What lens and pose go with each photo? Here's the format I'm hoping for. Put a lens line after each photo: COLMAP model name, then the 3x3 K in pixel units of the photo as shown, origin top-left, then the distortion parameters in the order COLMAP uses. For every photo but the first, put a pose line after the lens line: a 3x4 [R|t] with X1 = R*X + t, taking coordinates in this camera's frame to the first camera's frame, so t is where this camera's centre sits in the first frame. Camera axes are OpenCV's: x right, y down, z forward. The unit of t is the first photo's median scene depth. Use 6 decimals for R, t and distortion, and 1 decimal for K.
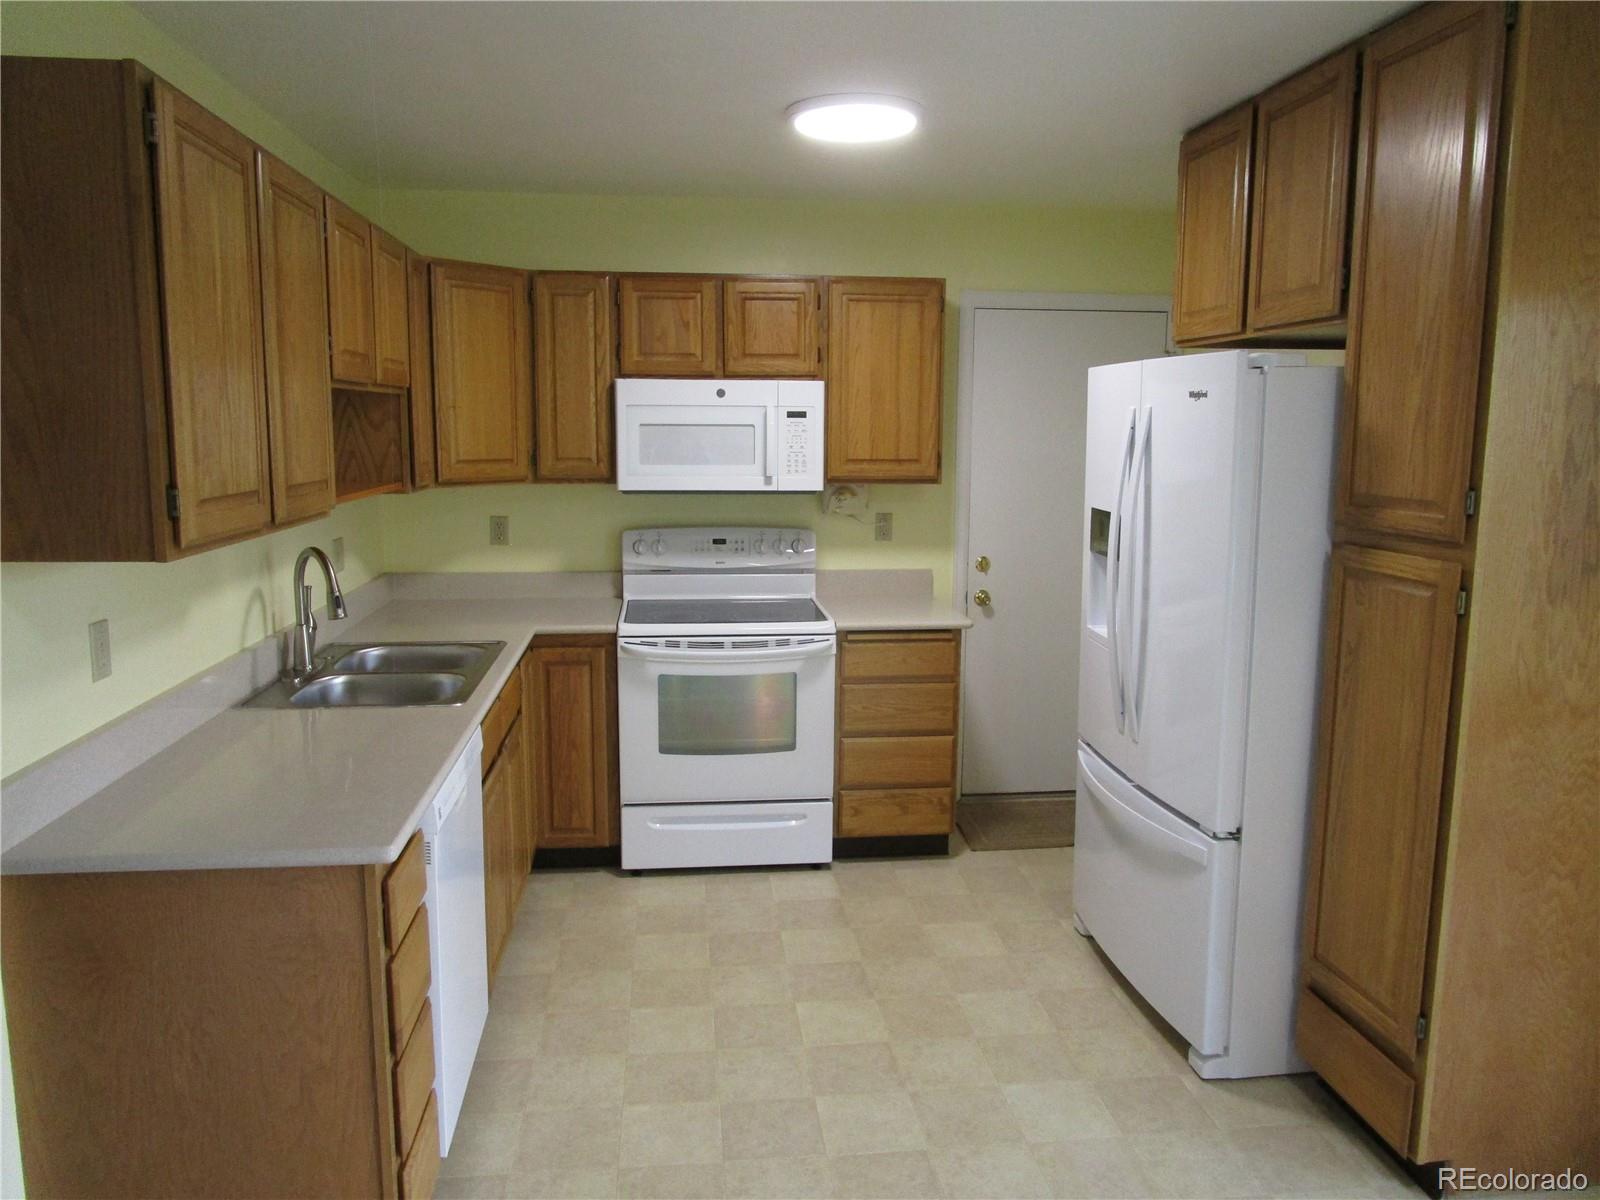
lens RADIAL K [[1134.2, 0, 797.1], [0, 1134.2, 598.0], [0, 0, 1]] dist [-0.032492, 0.005842]
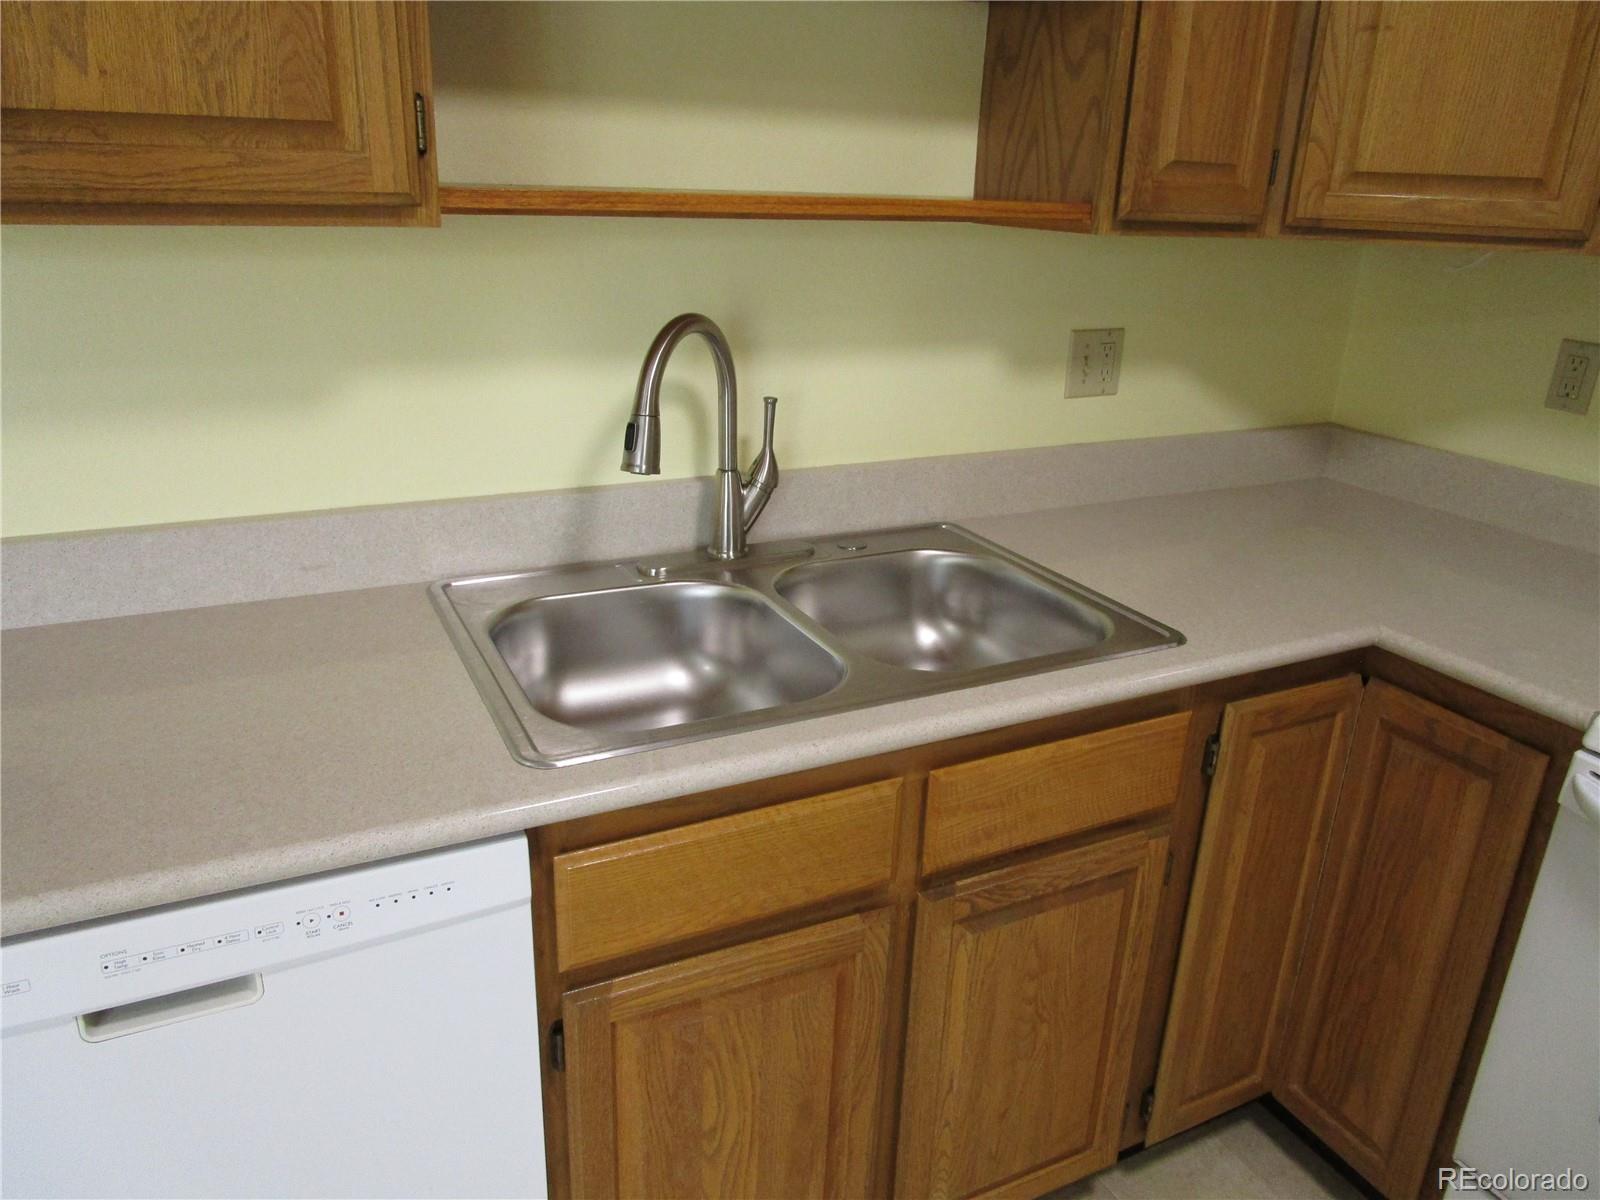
lens RADIAL K [[1134.2, 0, 801.8], [0, 1134.2, 597.6], [0, 0, 1]] dist [-0.032492, 0.005842]
pose [[0.337098, 0.325897, -0.883264, 0.033554], [-0.172600, 0.943668, 0.282311, -0.055483], [0.925513, 0.057285, 0.374359, 0.652217]]
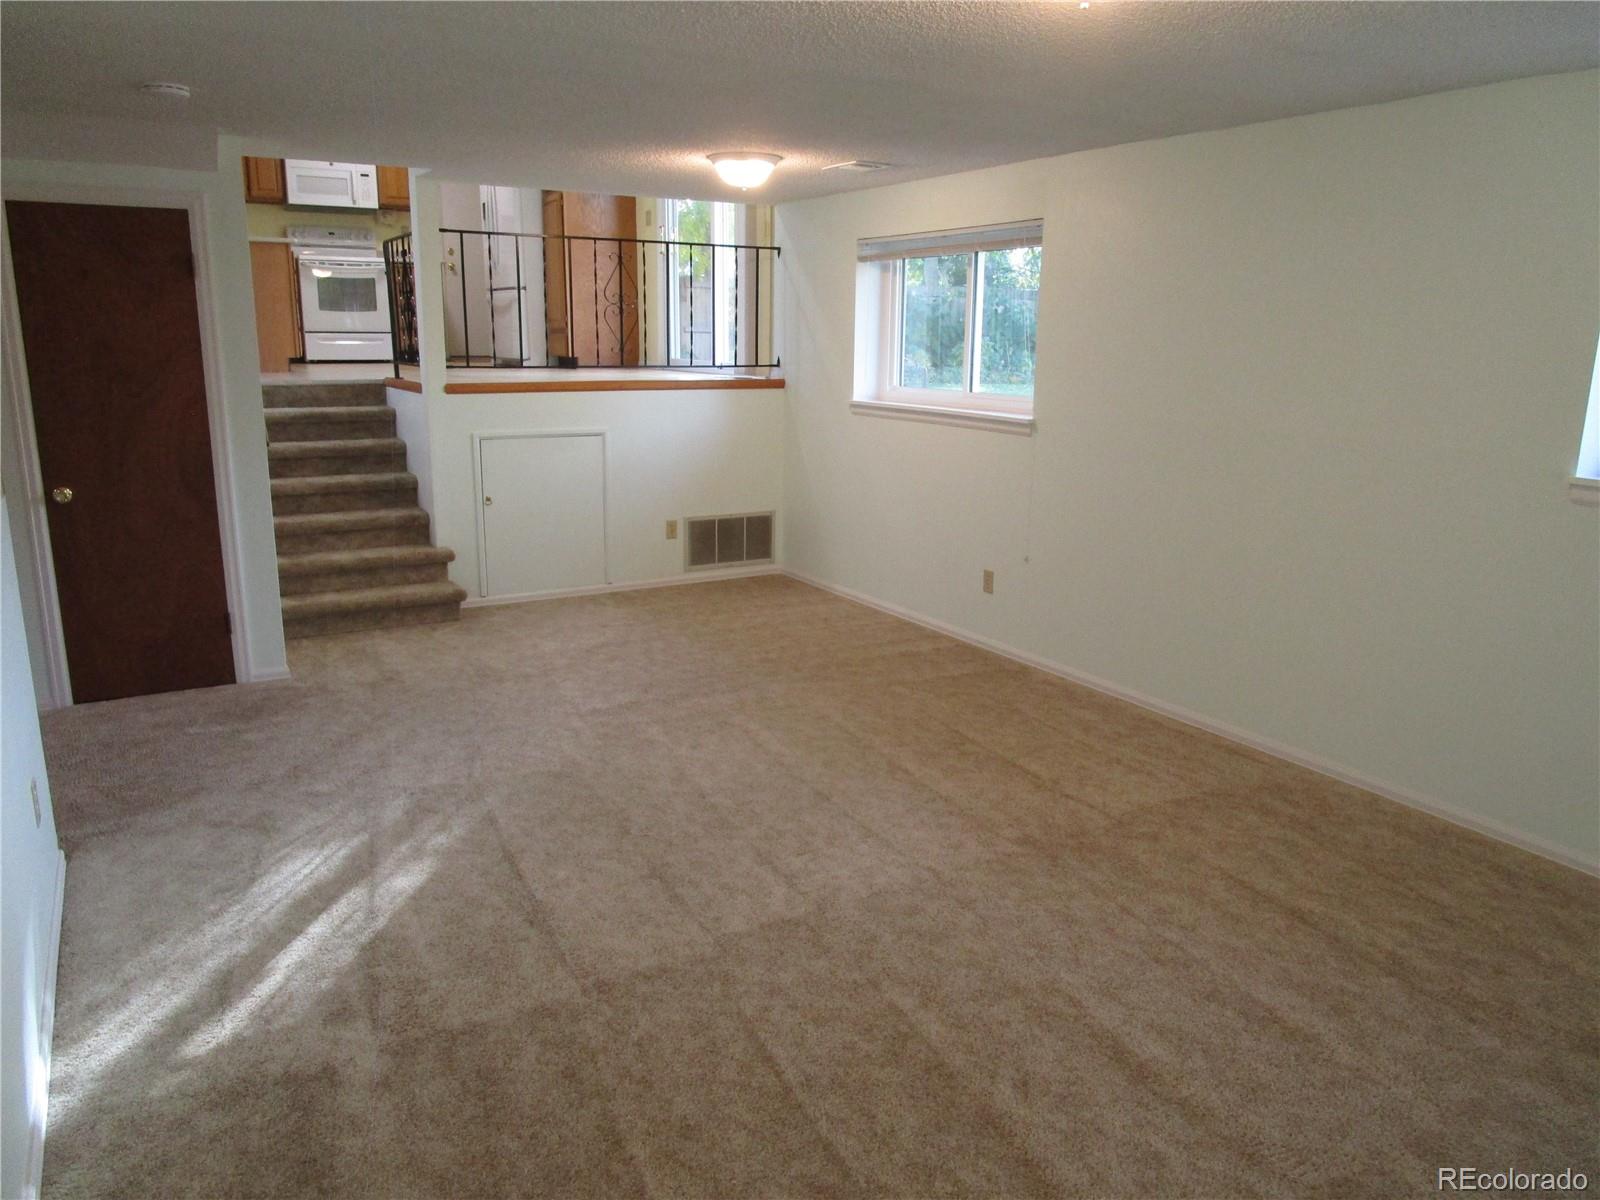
lens RADIAL K [[1134.2, 0, 798.6], [0, 1134.2, 585.8], [0, 0, 1]] dist [-0.032492, 0.005842]
pose [[0.912165, -0.090624, 0.399677, -0.202535], [0.057393, 0.993881, 0.094371, 0.560022], [-0.405784, -0.063143, 0.911785, -1.699412]]
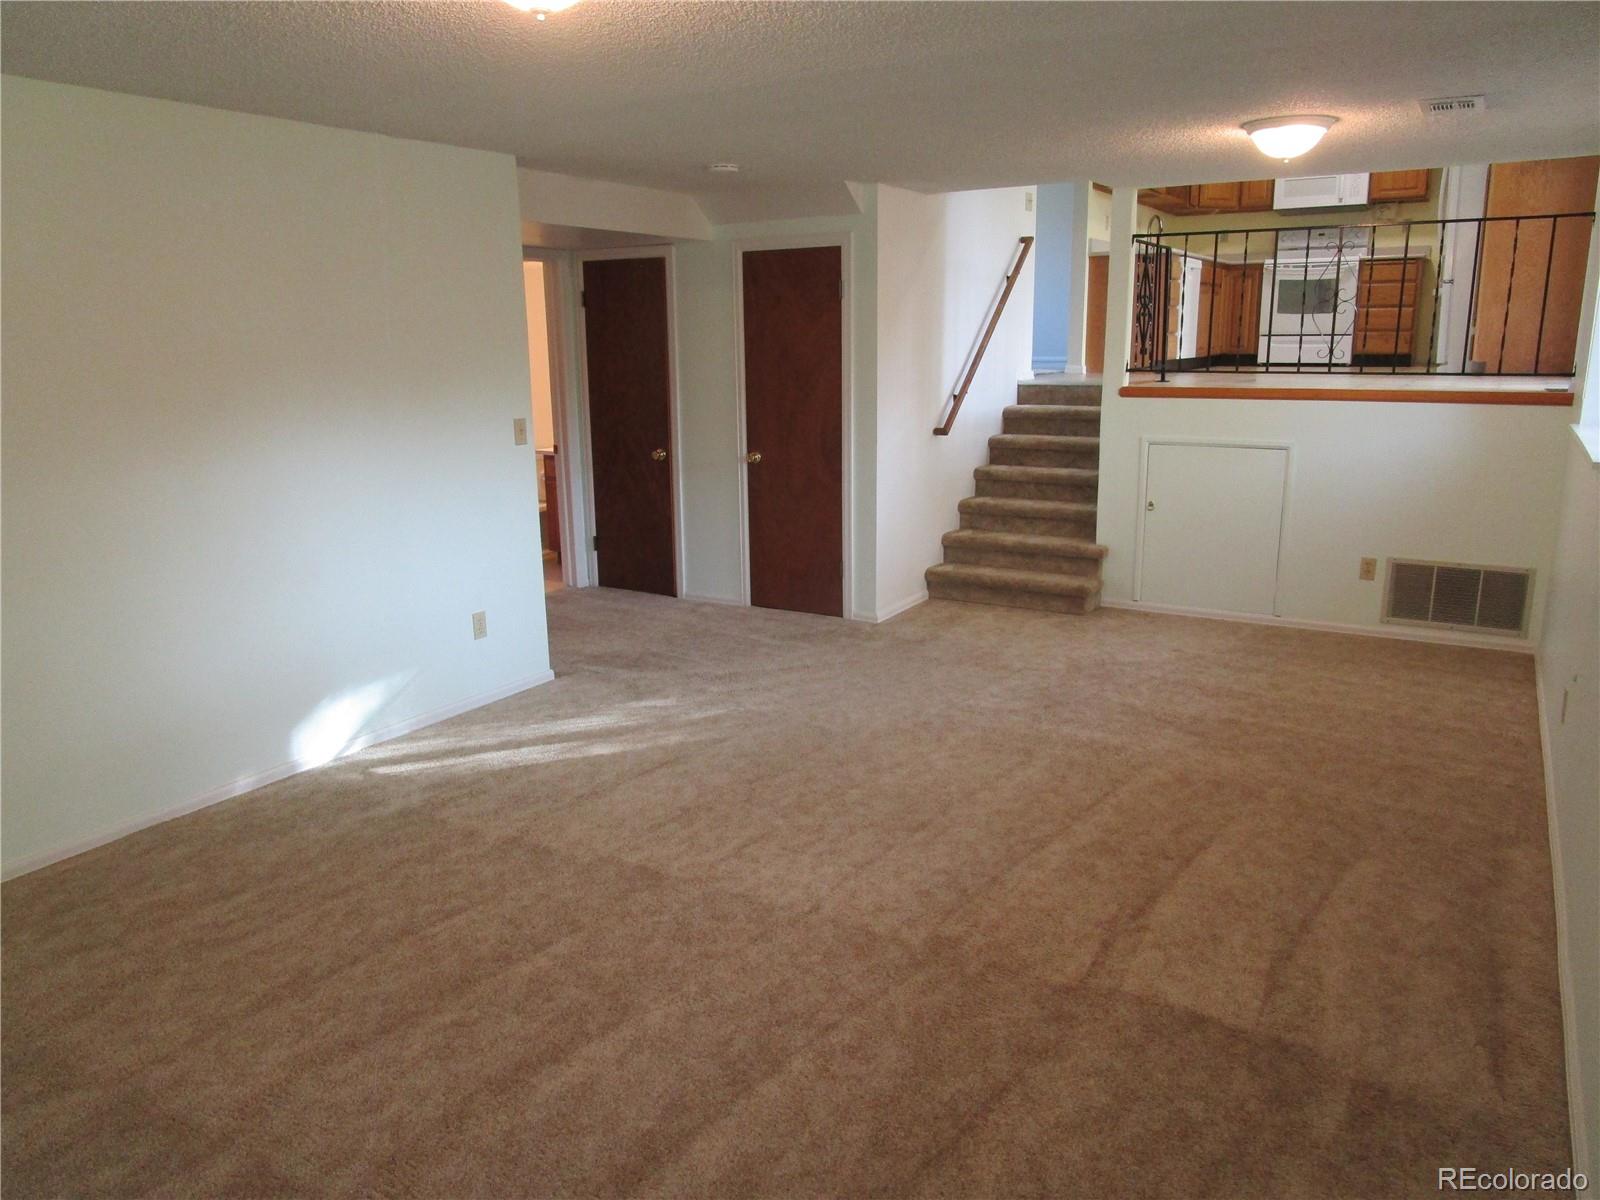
lens RADIAL K [[1134.2, 0, 810.4], [0, 1134.2, 603.9], [0, 0, 1]] dist [-0.032492, 0.005842]
pose [[0.791708, 0.116982, -0.599594, 0.617056], [-0.062761, 0.991876, 0.110647, 0.556900], [0.607667, -0.049969, 0.792619, -1.607694]]
